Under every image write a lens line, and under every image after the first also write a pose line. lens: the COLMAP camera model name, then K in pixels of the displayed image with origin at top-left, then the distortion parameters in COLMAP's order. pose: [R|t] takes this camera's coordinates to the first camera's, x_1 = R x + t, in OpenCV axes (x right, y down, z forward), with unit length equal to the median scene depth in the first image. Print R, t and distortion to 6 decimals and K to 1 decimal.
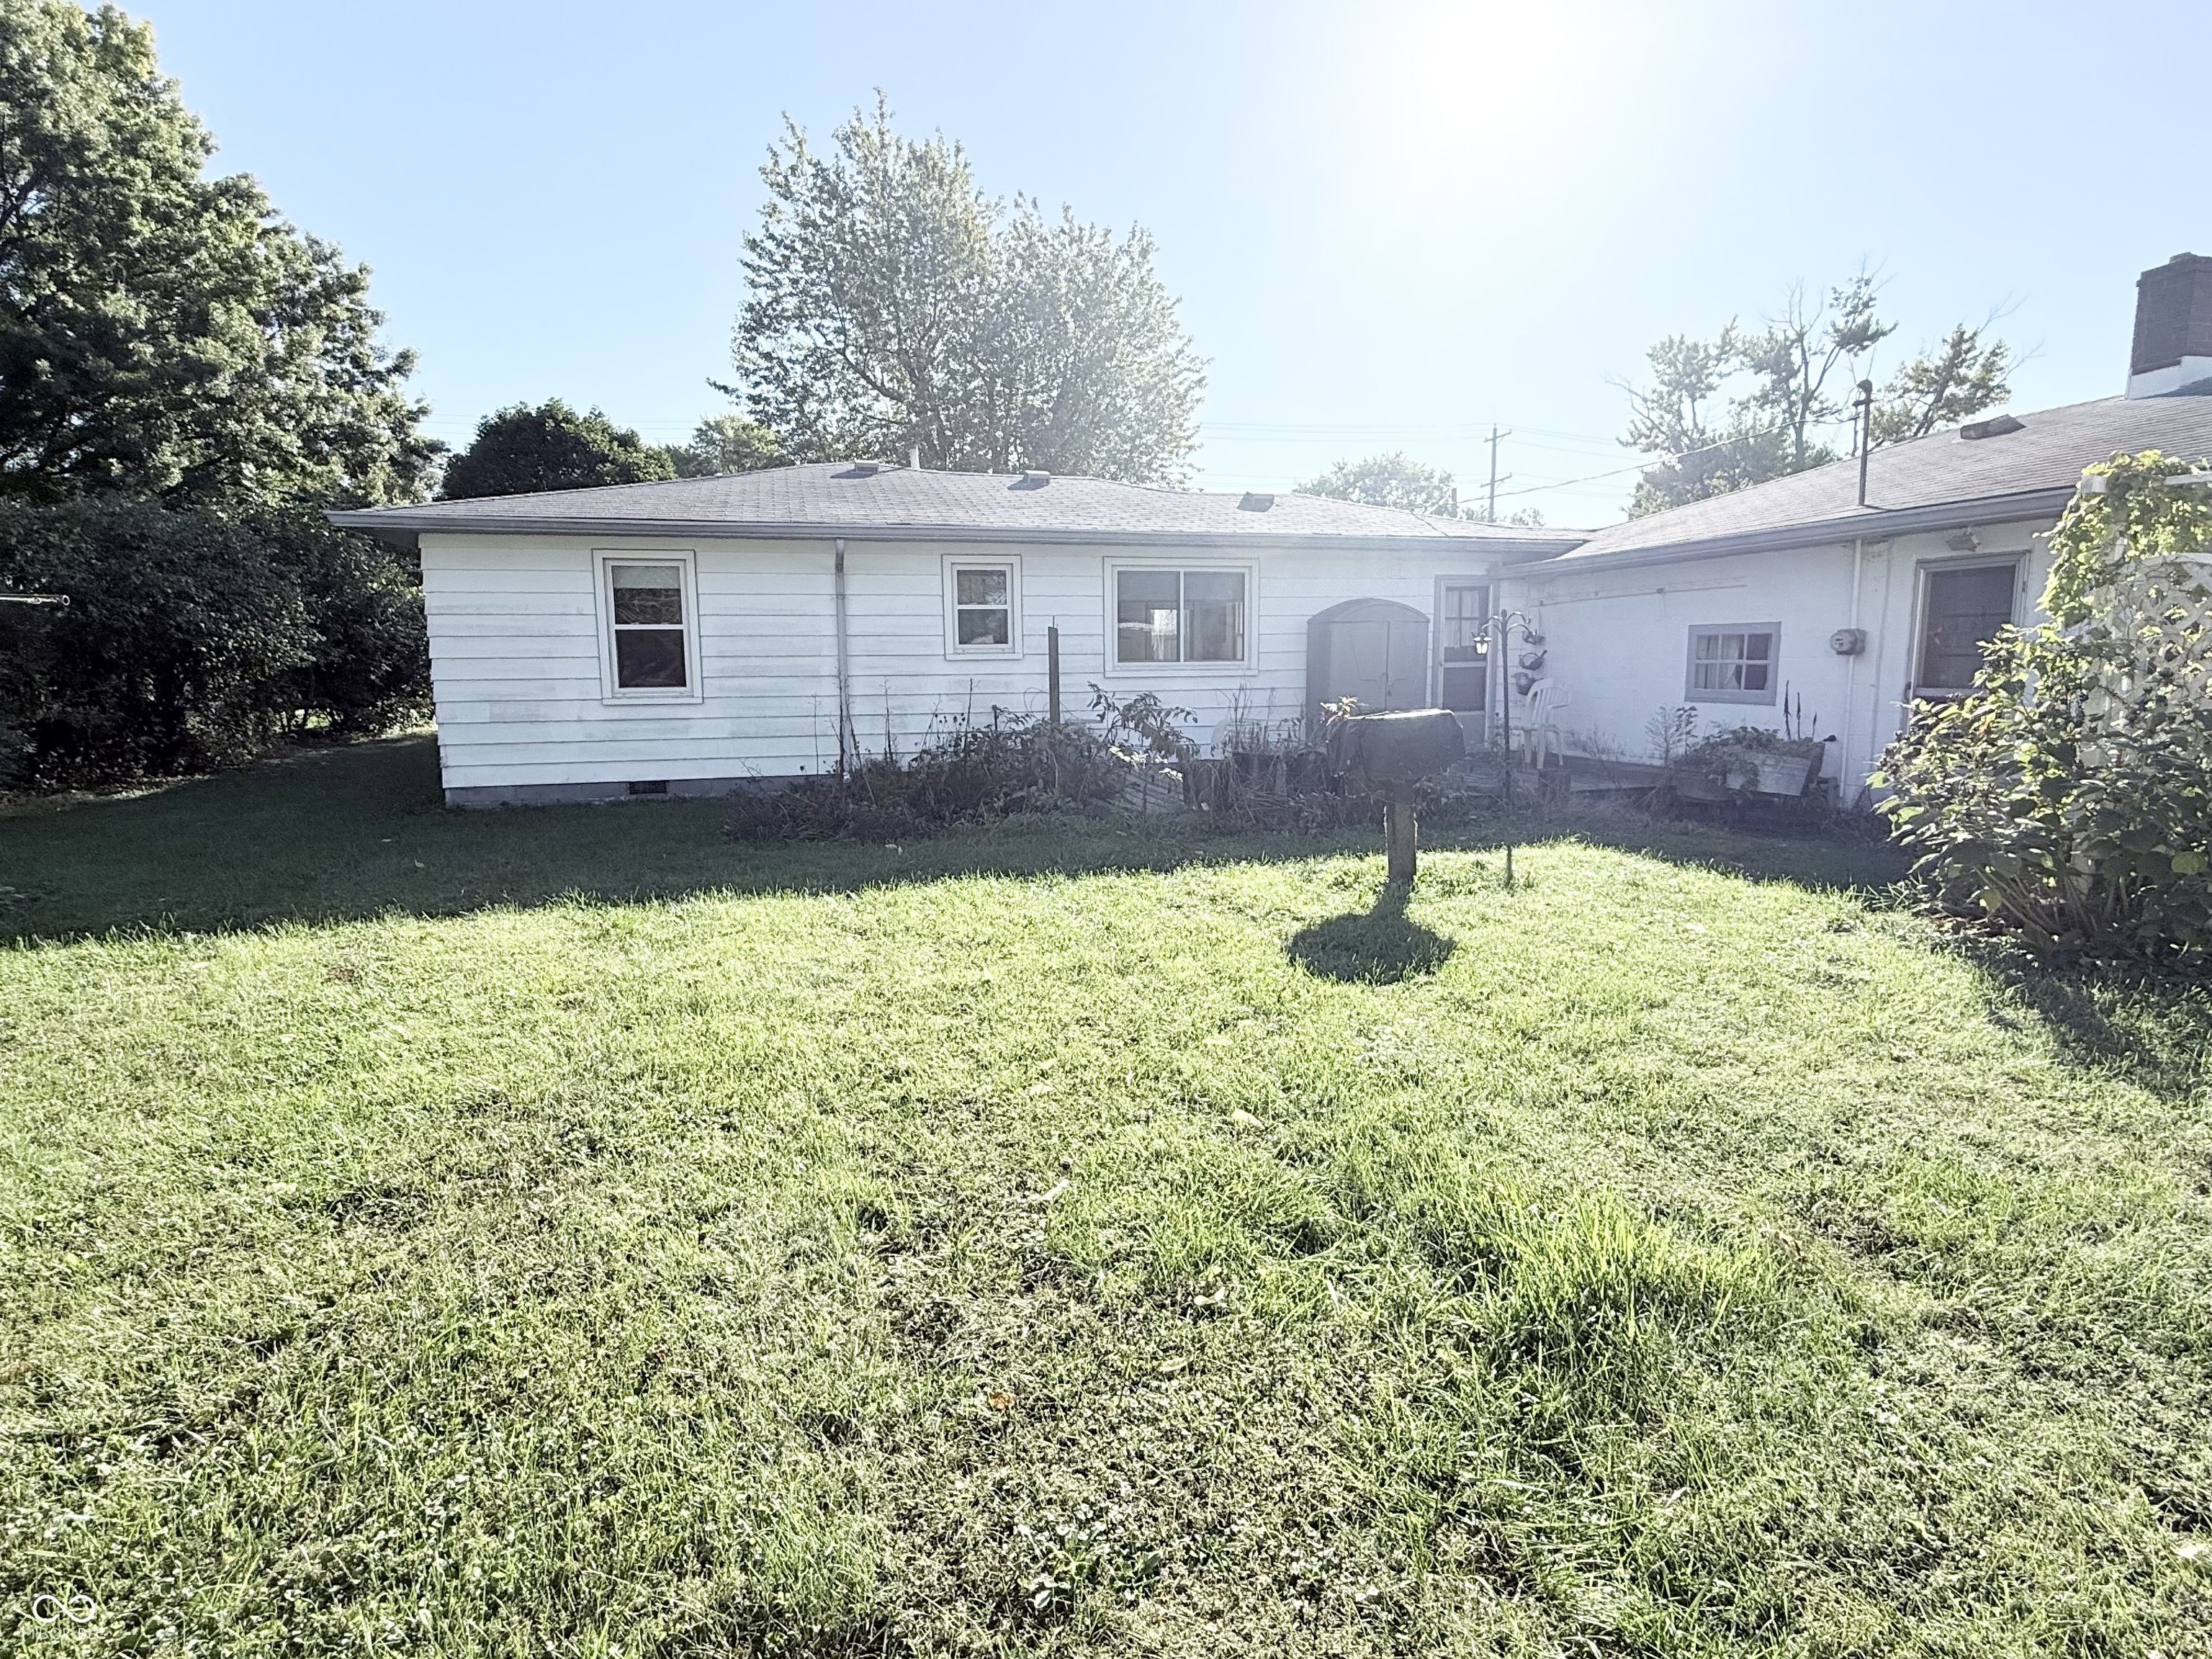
lens RADIAL K [[1135.8, 0, 1097.6], [0, 1135.8, 815.8], [0, 0, 1]] dist [-0.000819, 0.000117]
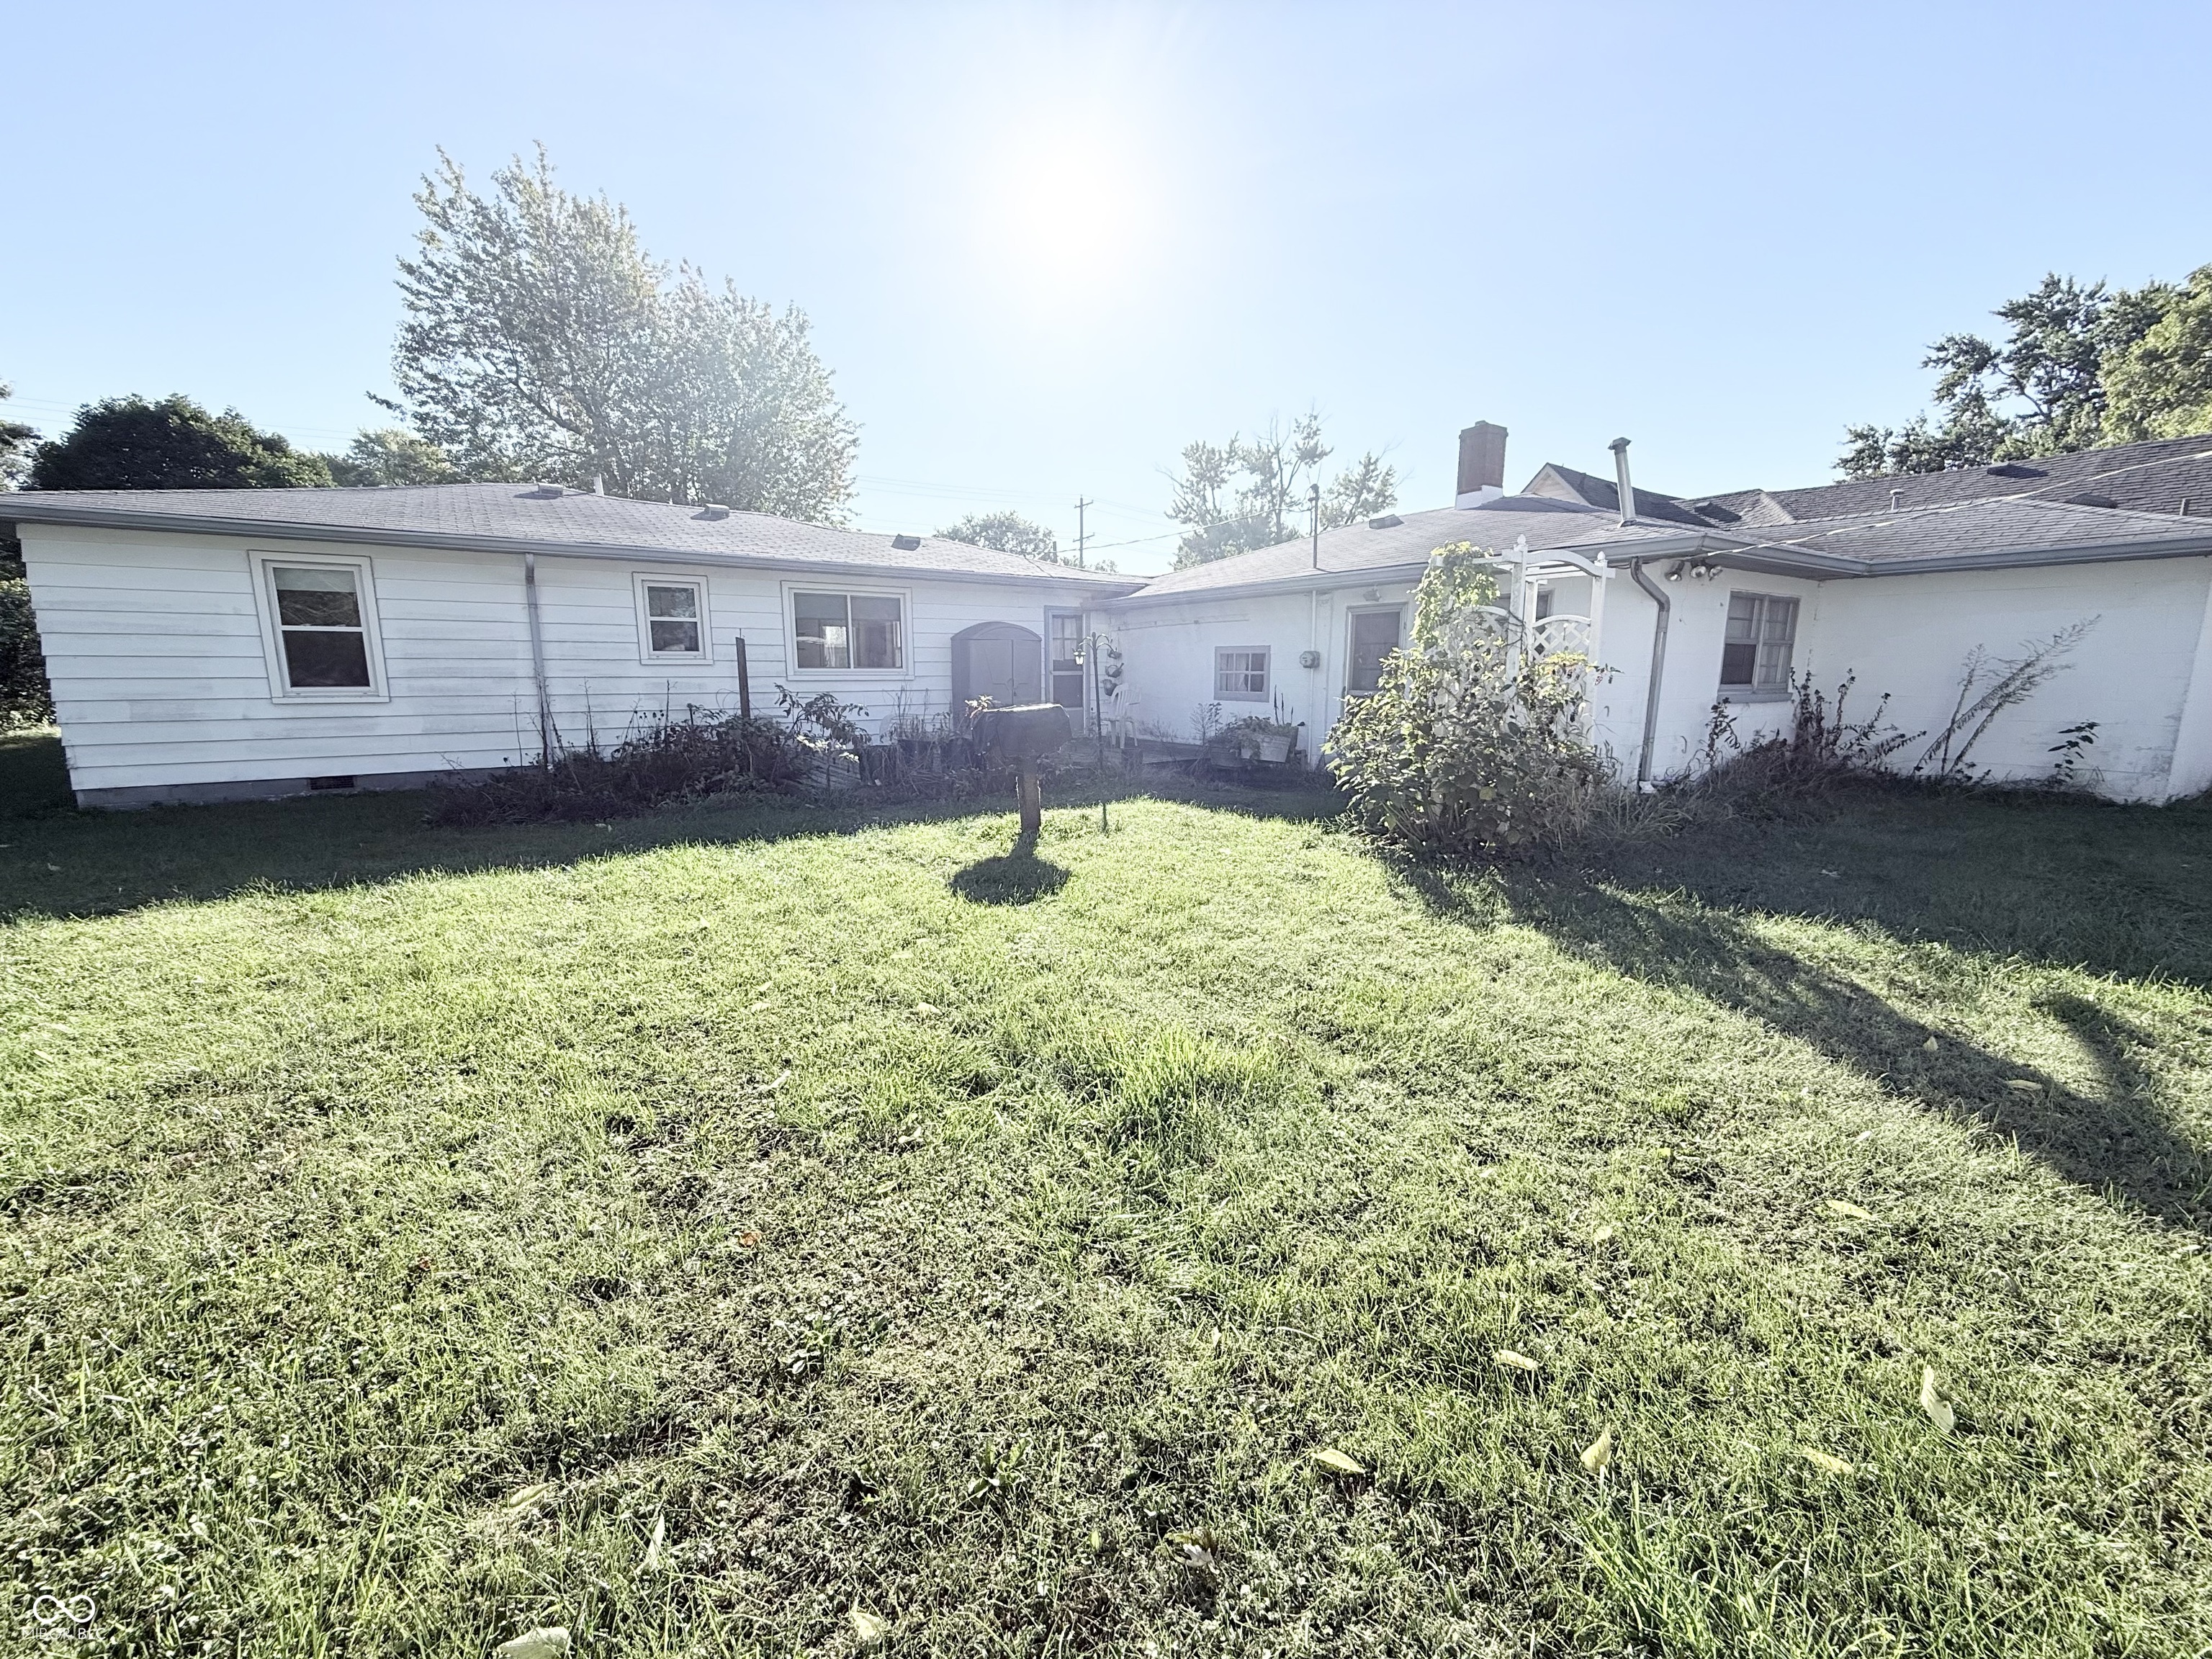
lens RADIAL K [[881.3, 0, 1104.5], [0, 881.3, 823.1], [0, 0, 1]] dist [0.000411, -0.000426]
pose [[0.938561, -0.049507, 0.341545, -0.004943], [0.037353, 0.998416, 0.042074, 0.004113], [-0.343087, -0.026731, 0.938923, -0.010138]]
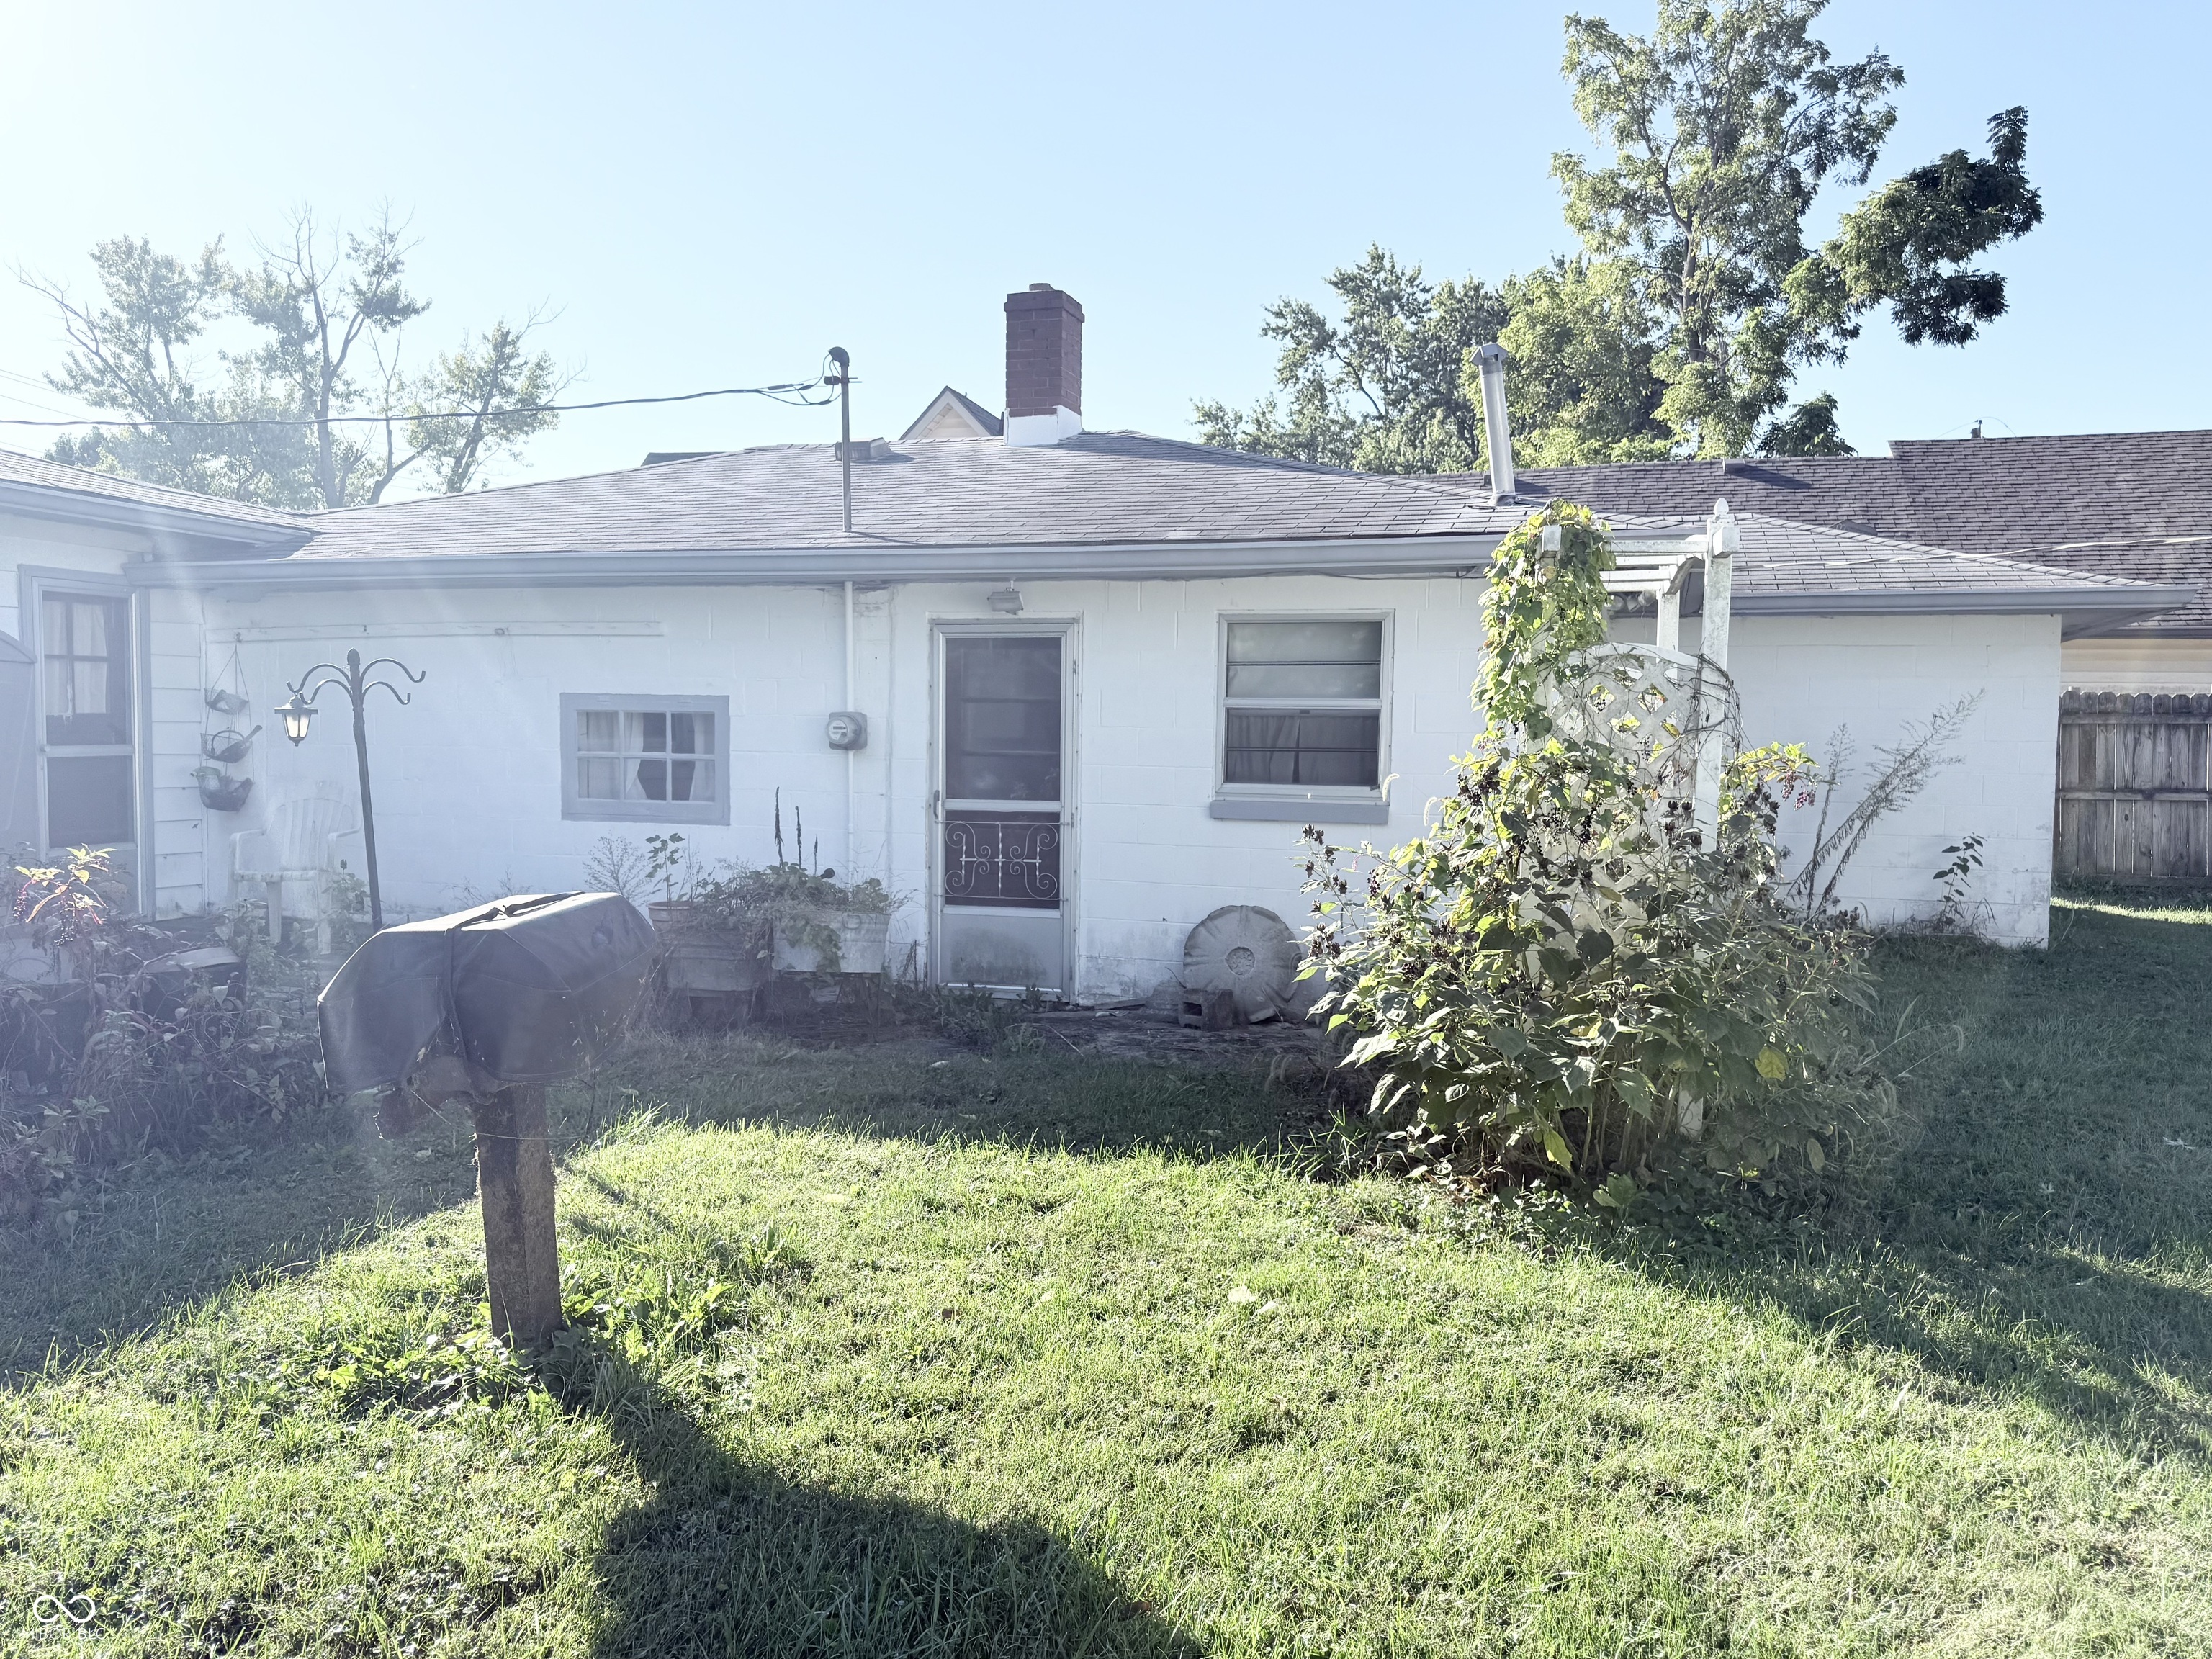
lens RADIAL K [[1611.8, 0, 1097.3], [0, 1611.8, 827.0], [0, 0, 1]] dist [0.069685, -0.086376]
pose [[0.525903, -0.033798, 0.849873, -0.070508], [0.097327, 0.995038, -0.020655, -0.056951], [-0.844958, 0.093578, 0.526583, 0.345310]]
